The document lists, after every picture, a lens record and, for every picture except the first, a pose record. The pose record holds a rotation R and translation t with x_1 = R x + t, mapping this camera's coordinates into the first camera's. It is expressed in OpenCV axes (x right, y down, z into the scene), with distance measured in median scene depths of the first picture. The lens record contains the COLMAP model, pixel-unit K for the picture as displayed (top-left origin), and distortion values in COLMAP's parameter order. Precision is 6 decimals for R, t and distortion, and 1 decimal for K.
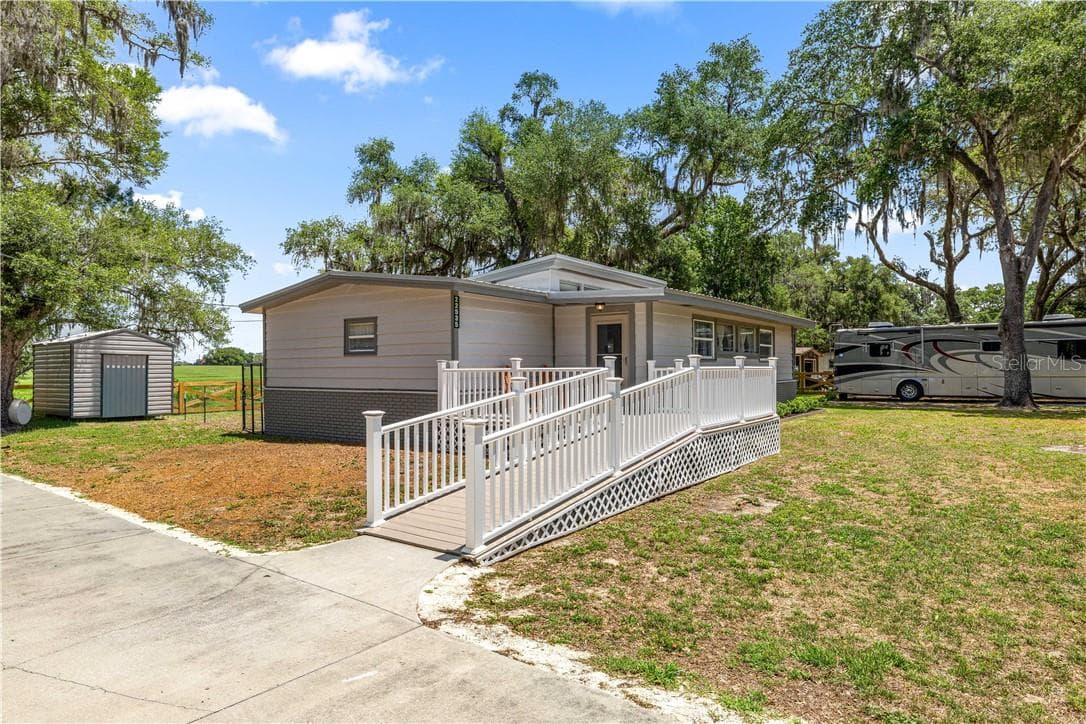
lens RADIAL K [[647.1, 0, 541.9], [0, 647.1, 362.7], [0, 0, 1]] dist [-0.003835, -0.001961]
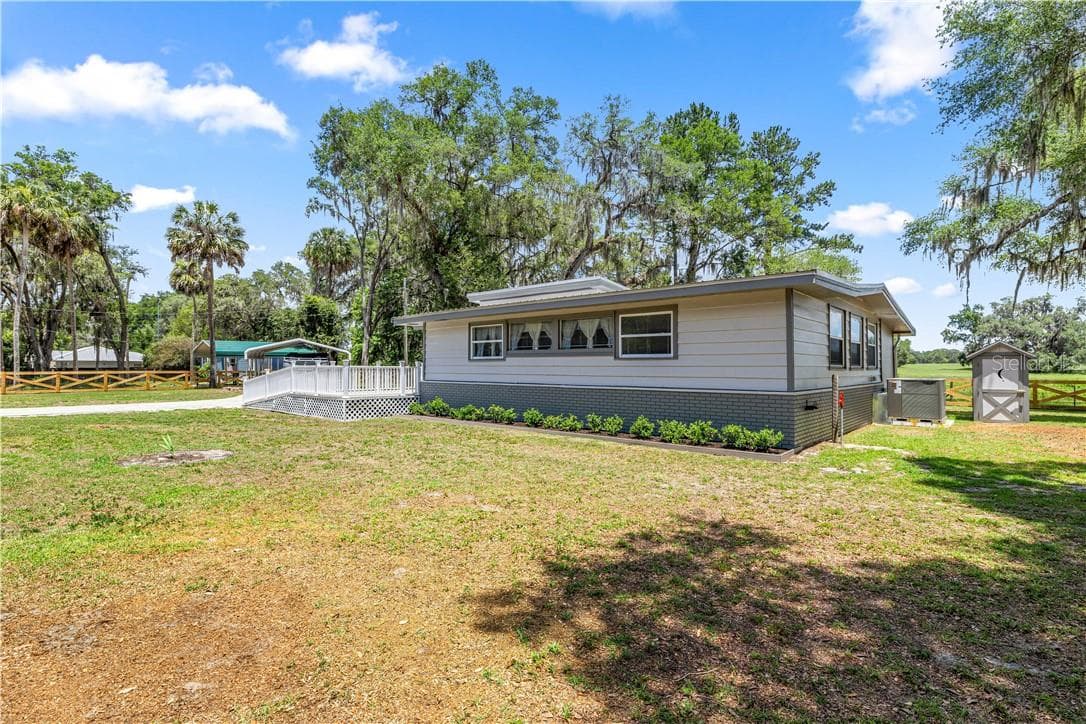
lens RADIAL K [[515.1, 0, 545.7], [0, 515.1, 358.0], [0, 0, 1]] dist [-0.001397, 0.000479]
pose [[-0.114148, -0.009775, -0.993416, 0.546114], [0.008714, 0.999903, -0.010841, 0.001369], [0.993426, -0.009894, -0.114052, 0.579282]]
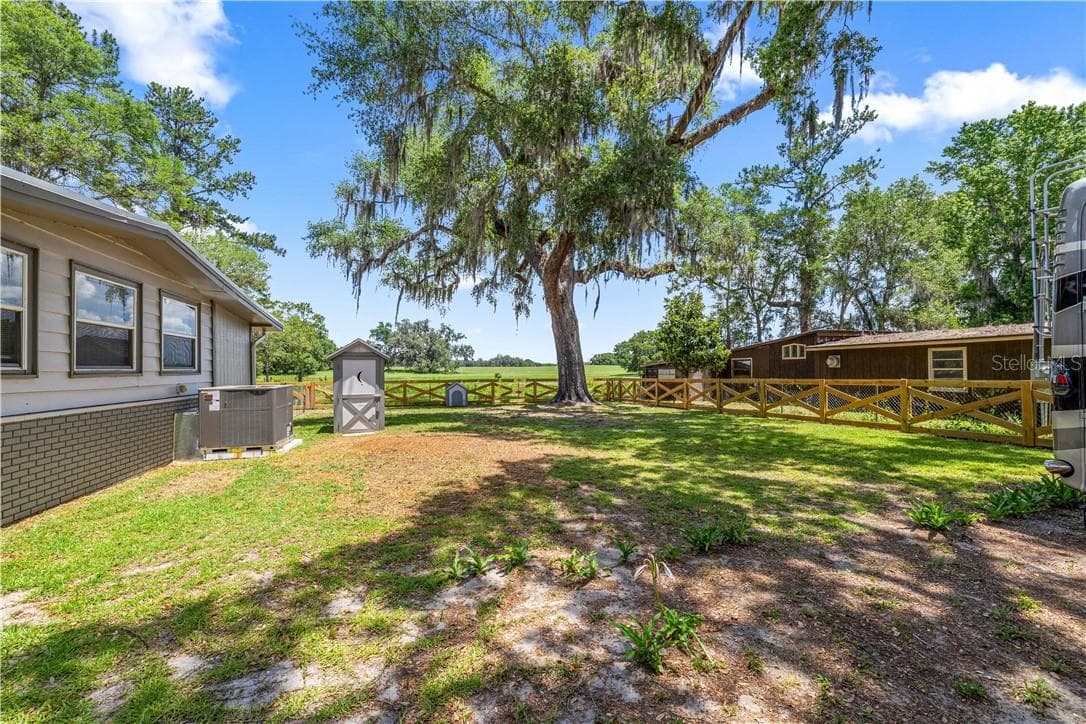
lens RADIAL K [[456.6, 0, 546.4], [0, 456.6, 364.9], [0, 0, 1]] dist [0.001662, 0.000211]
pose [[0.791210, -0.002600, -0.611539, 0.380654], [0.006341, 0.999972, 0.003953, 0.004226], [0.611512, -0.007005, 0.791204, 0.734617]]
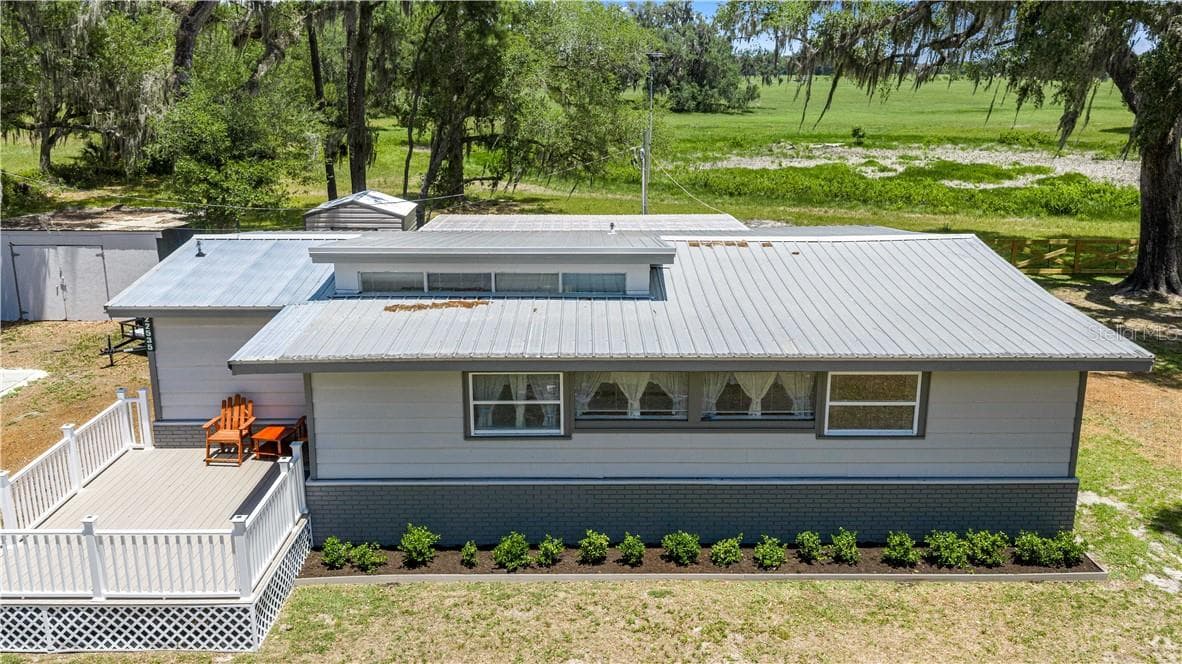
lens RADIAL K [[994.0, 0, 586.6], [0, 994.0, 334.2], [0, 0, 1]] dist [0.014286, -0.018734]
pose [[0.576470, 0.214386, -0.788493, 0.466521], [0.005554, 0.963918, 0.266143, -0.159017], [0.817099, -0.157802, 0.554479, 0.274041]]
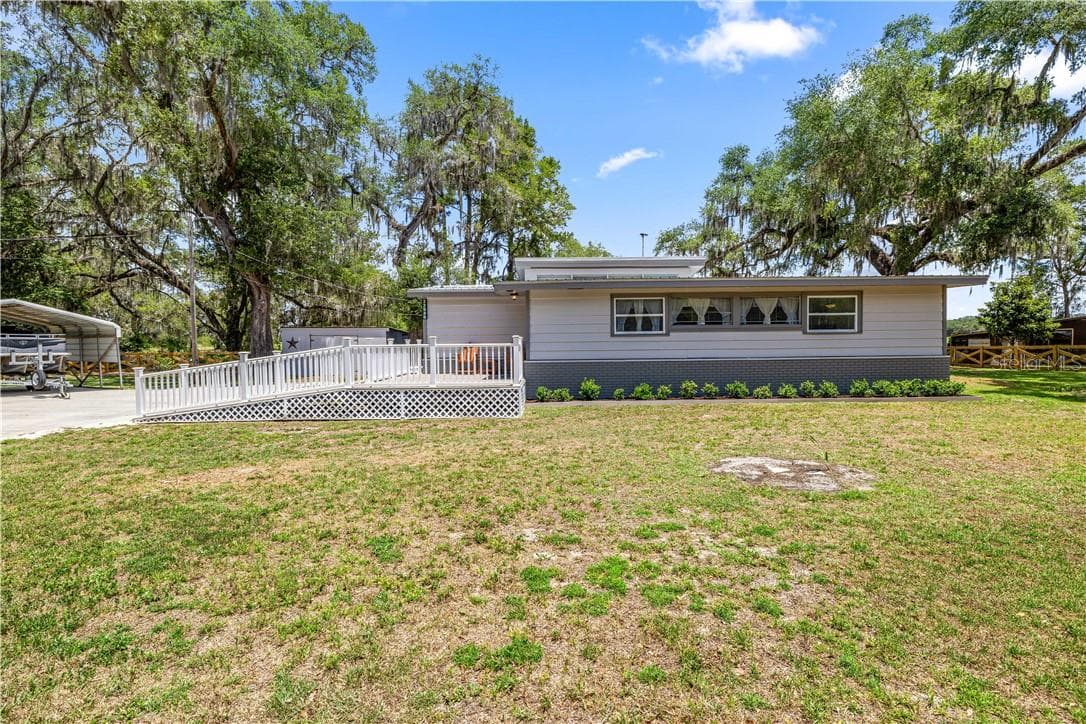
lens RADIAL K [[515.1, 0, 545.9], [0, 515.1, 360.8], [0, 0, 1]] dist [-0.001397, 0.000479]
pose [[0.576349, 0.029545, -0.816669, 0.410737], [0.015409, 0.998776, 0.047008, -0.002101], [0.817058, -0.039677, 0.575189, 0.184840]]
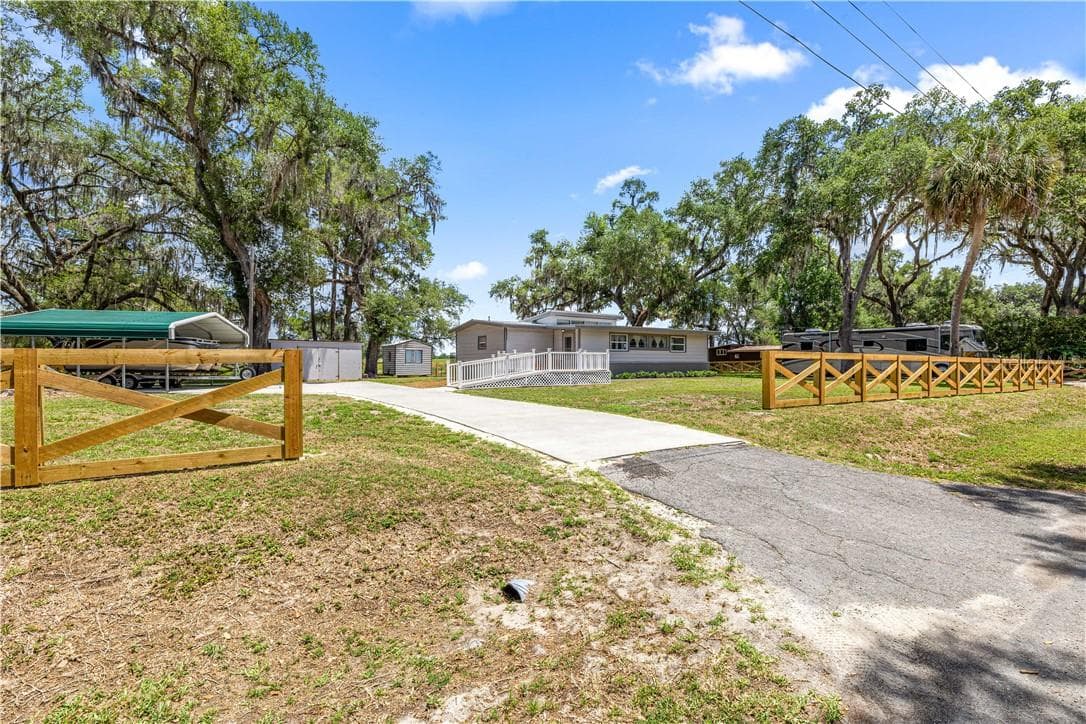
lens RADIAL K [[515.1, 0, 542.2], [0, 515.1, 361.1], [0, 0, 1]] dist [-0.001397, 0.000479]
pose [[0.936974, 0.004920, -0.349365, 0.310500], [-0.001896, 0.999958, 0.008999, 0.007525], [0.349394, -0.007769, 0.936944, -0.416008]]
